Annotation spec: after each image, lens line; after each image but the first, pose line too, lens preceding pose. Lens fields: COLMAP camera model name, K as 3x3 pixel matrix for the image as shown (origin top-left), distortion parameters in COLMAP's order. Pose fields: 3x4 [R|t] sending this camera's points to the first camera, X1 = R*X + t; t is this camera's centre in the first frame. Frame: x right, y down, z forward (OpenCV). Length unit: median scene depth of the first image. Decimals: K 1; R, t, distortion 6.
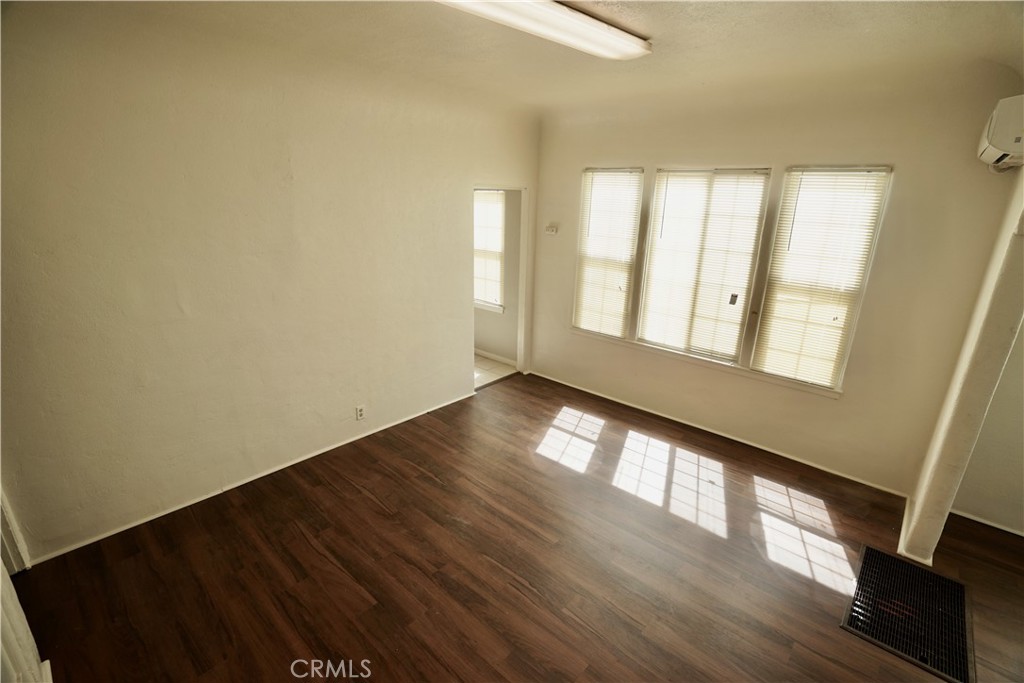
lens RADIAL K [[469.6, 0, 508.8], [0, 469.6, 347.0], [0, 0, 1]] dist [-0.063019, 0.026395]
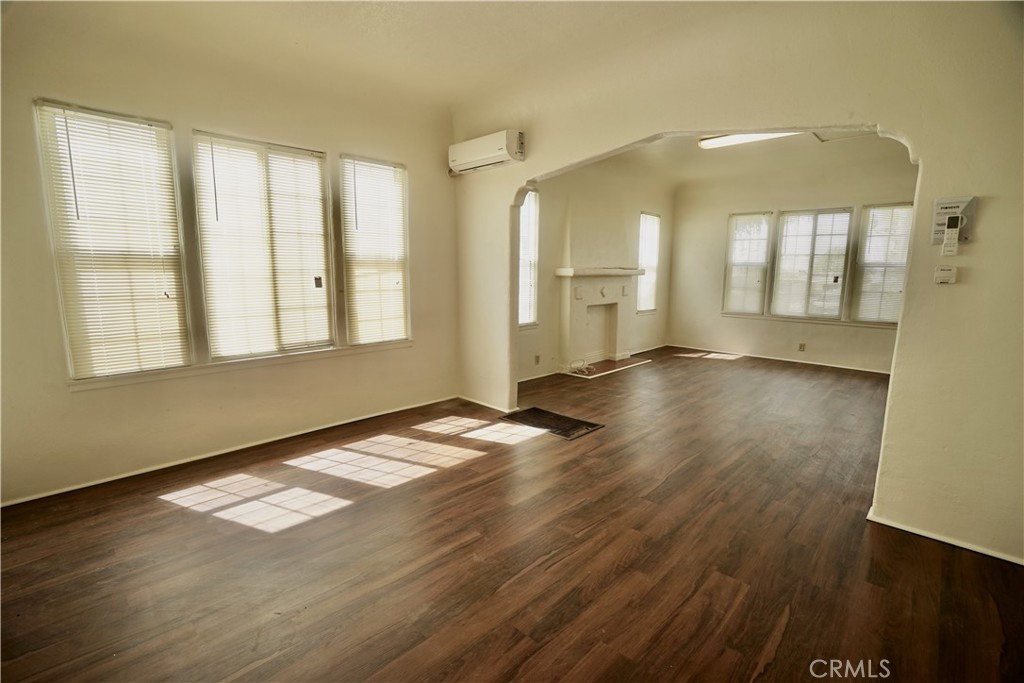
lens RADIAL K [[469.6, 0, 508.8], [0, 469.6, 347.0], [0, 0, 1]] dist [-0.063019, 0.026395]
pose [[0.031503, -0.183504, 0.982514, -0.544410], [0.304407, 0.938065, 0.165442, -0.016151], [-0.952021, 0.293872, 0.085412, 0.639207]]
